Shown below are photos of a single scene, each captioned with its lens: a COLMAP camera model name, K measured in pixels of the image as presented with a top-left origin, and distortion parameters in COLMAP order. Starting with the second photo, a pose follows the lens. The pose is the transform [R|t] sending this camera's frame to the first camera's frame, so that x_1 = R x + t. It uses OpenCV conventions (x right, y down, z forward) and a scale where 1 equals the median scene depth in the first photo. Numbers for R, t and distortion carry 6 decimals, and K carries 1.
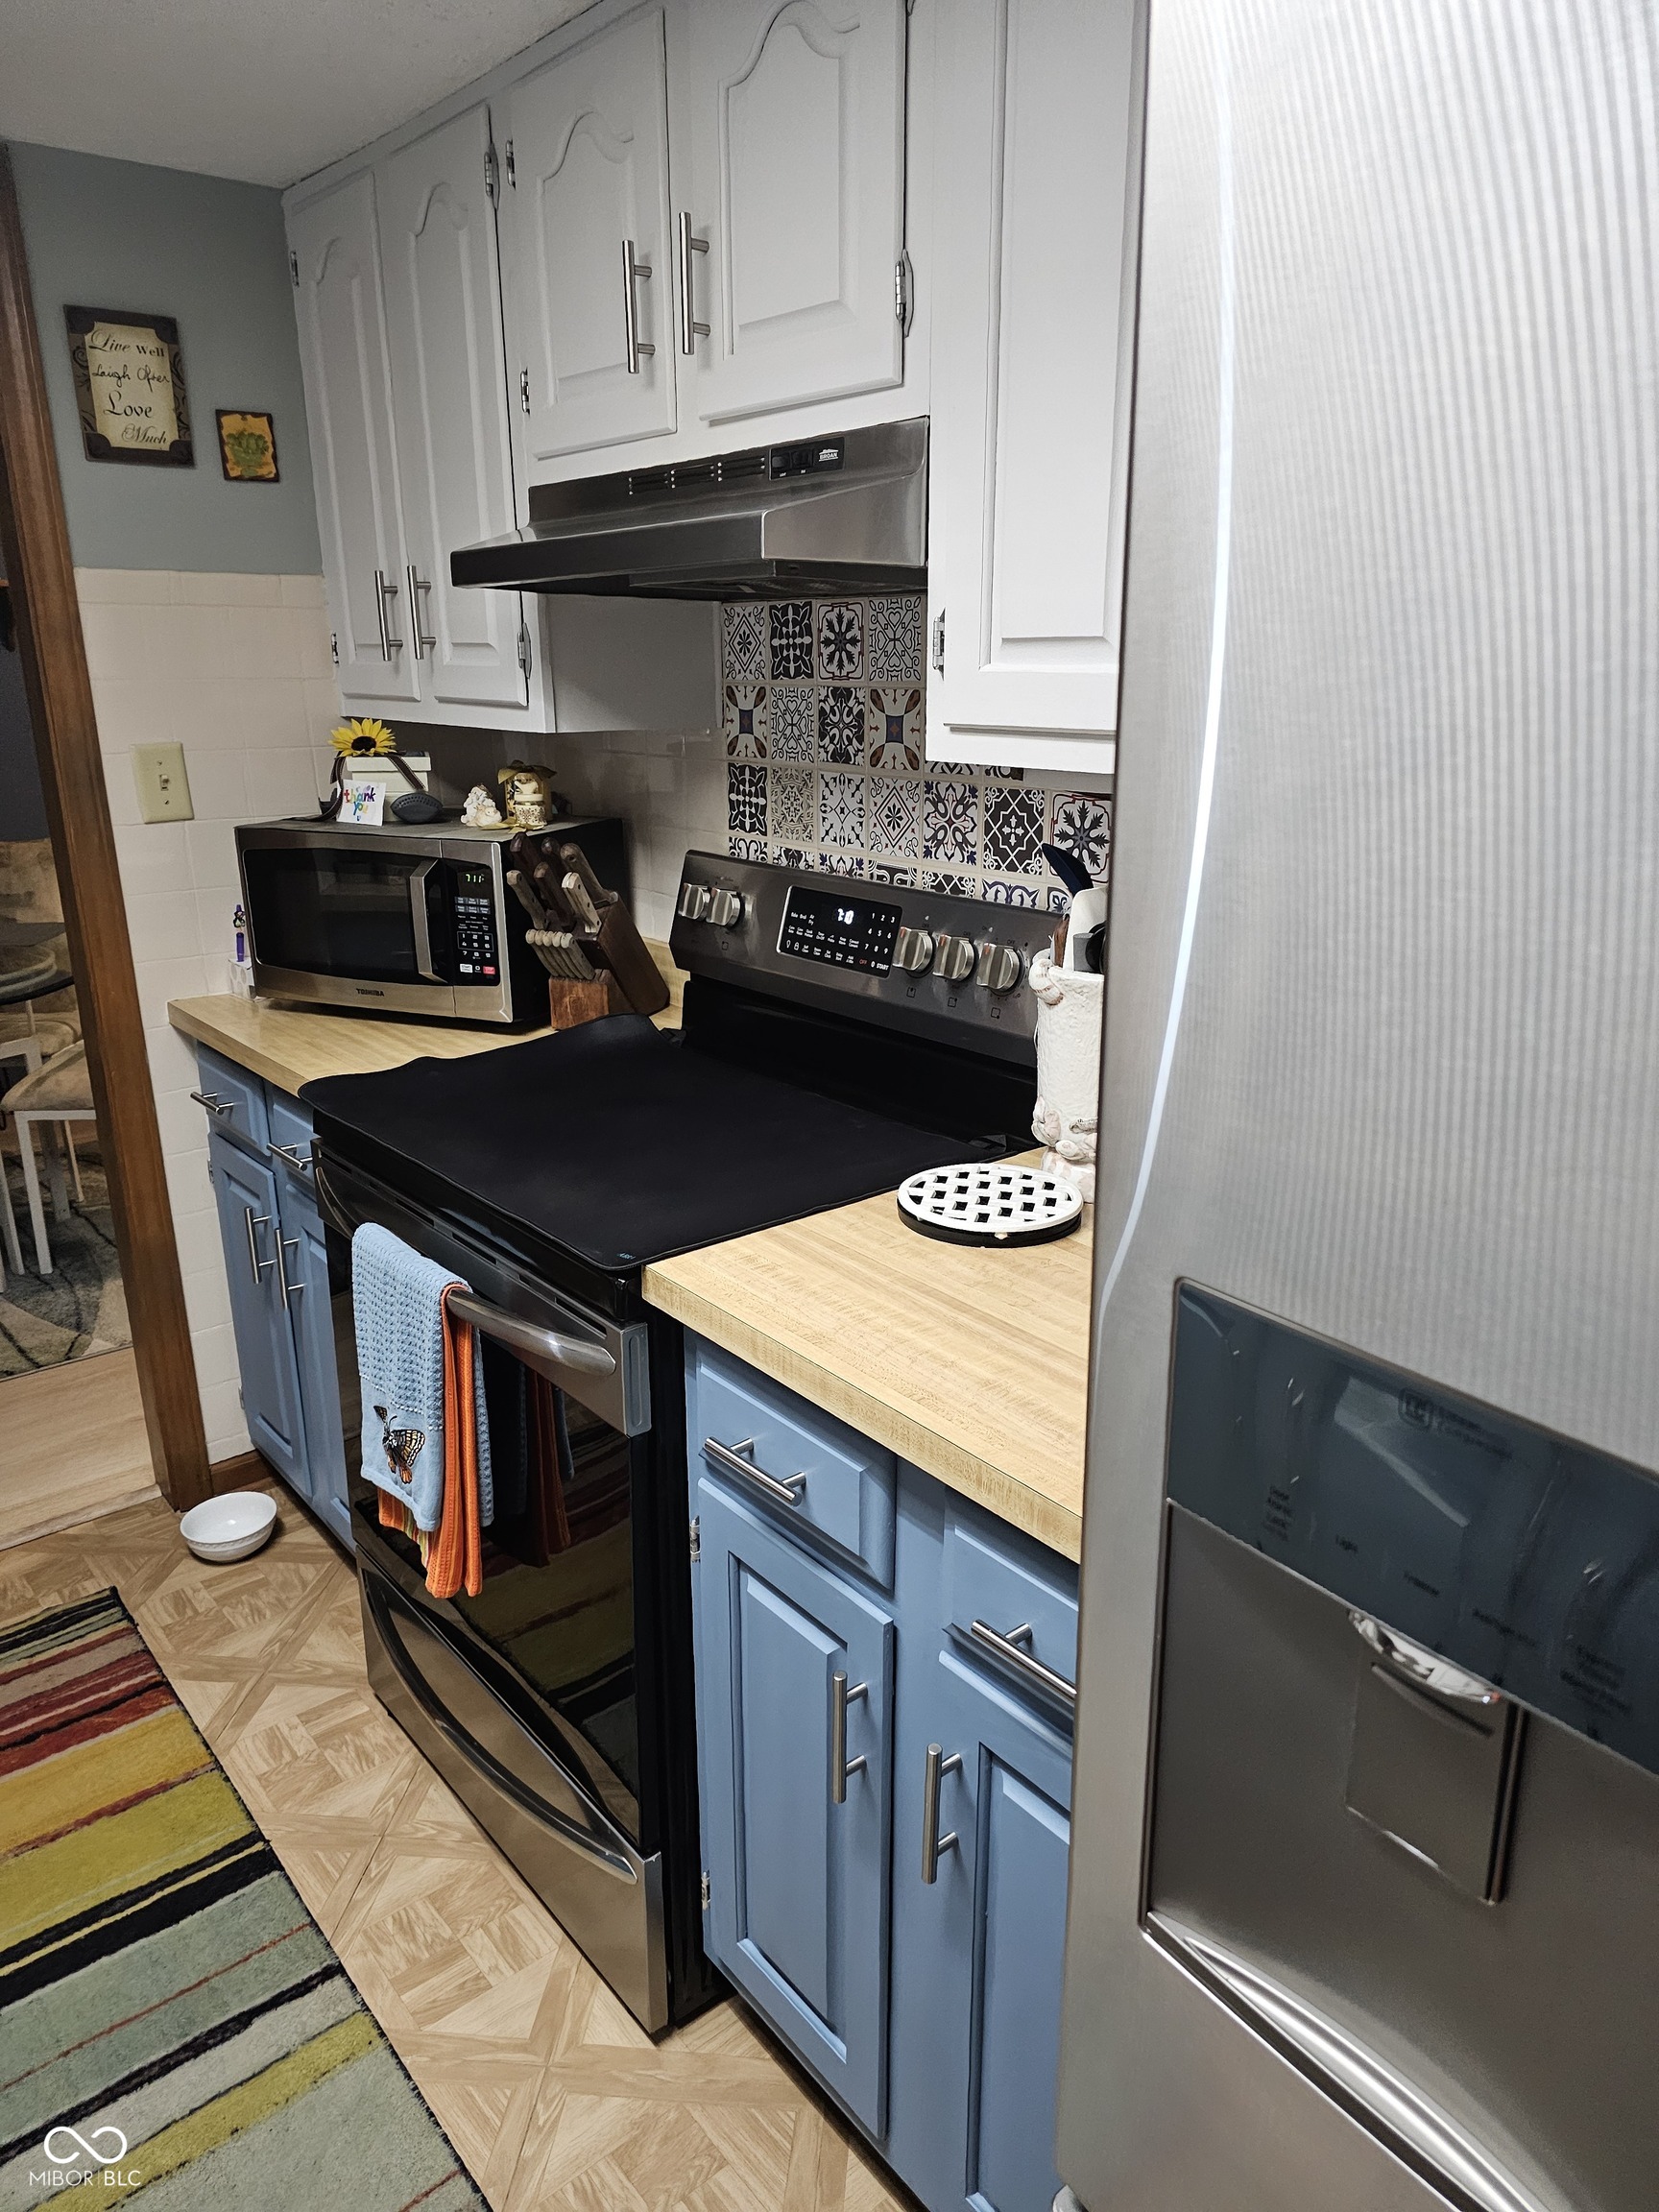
lens RADIAL K [[1455.3, 0, 829.5], [0, 1455.3, 1106.0], [0, 0, 1]] dist [0.051370, -0.049993]
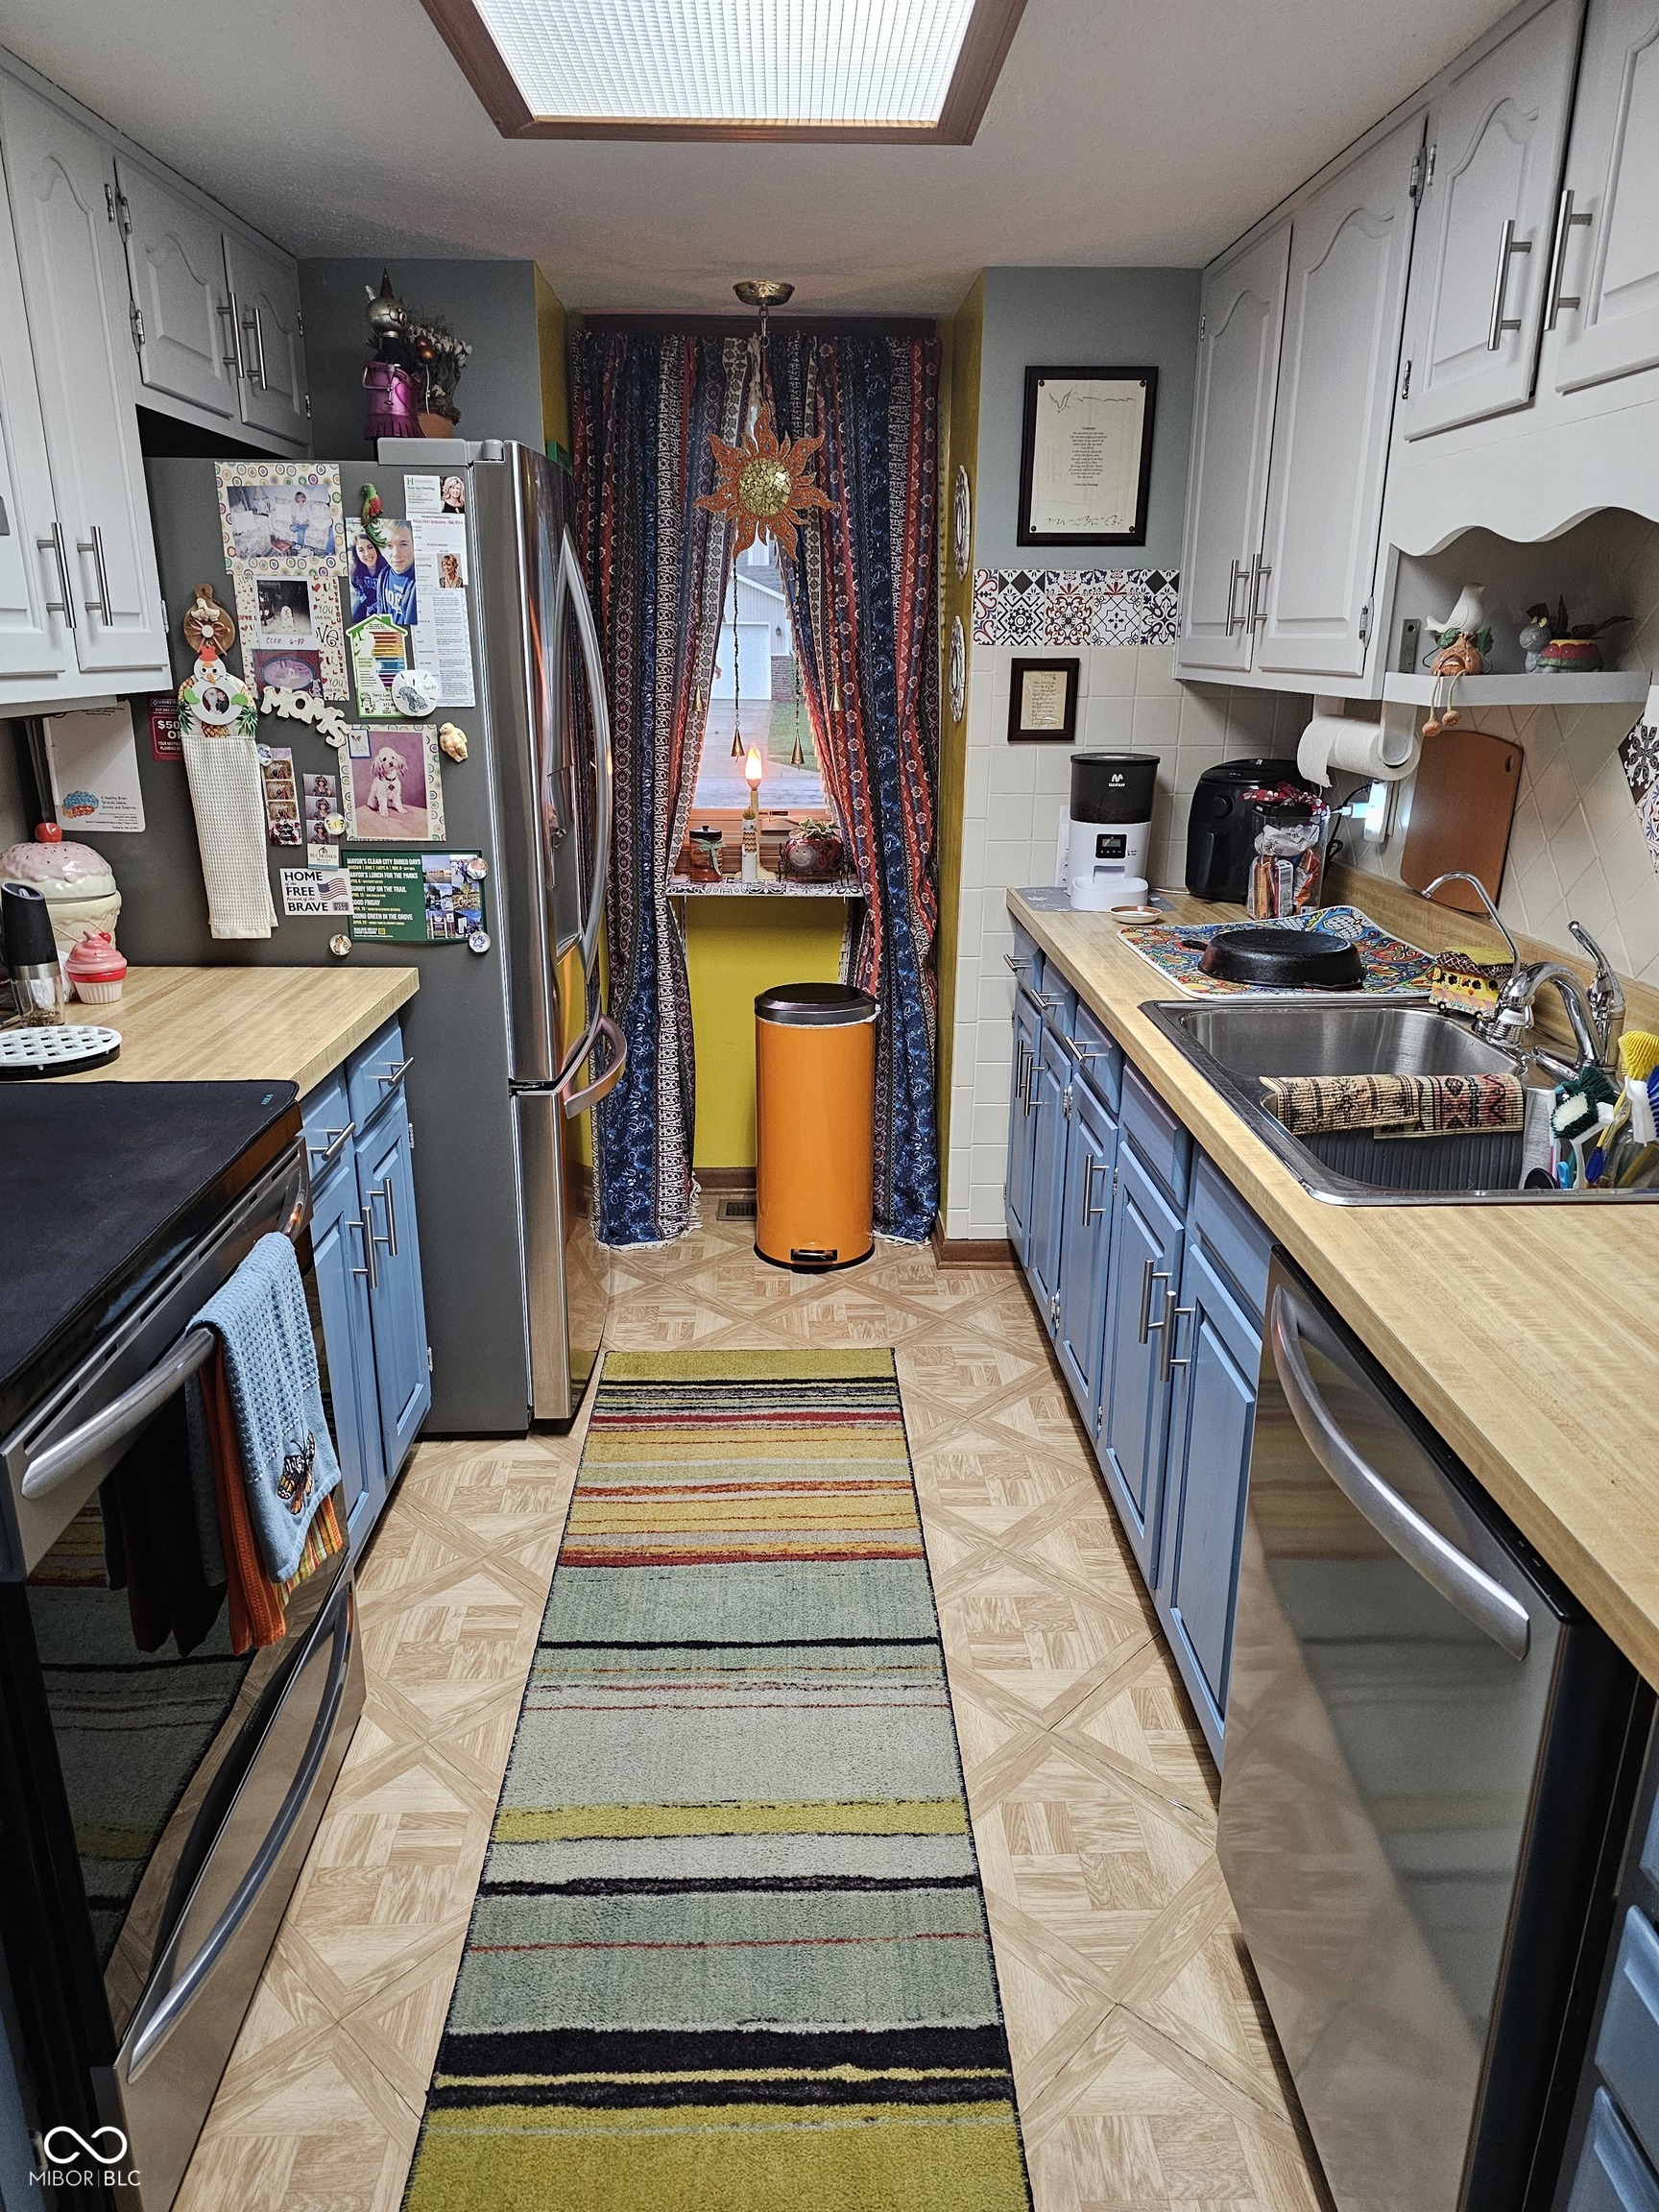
lens RADIAL K [[1455.3, 0, 829.5], [0, 1455.3, 1106.0], [0, 0, 1]] dist [0.051370, -0.049993]
pose [[-0.788657, -0.193510, 0.583588, -1.098251], [0.175631, 0.838725, 0.515456, -0.401141], [-0.589215, 0.509014, -0.627480, 1.308344]]
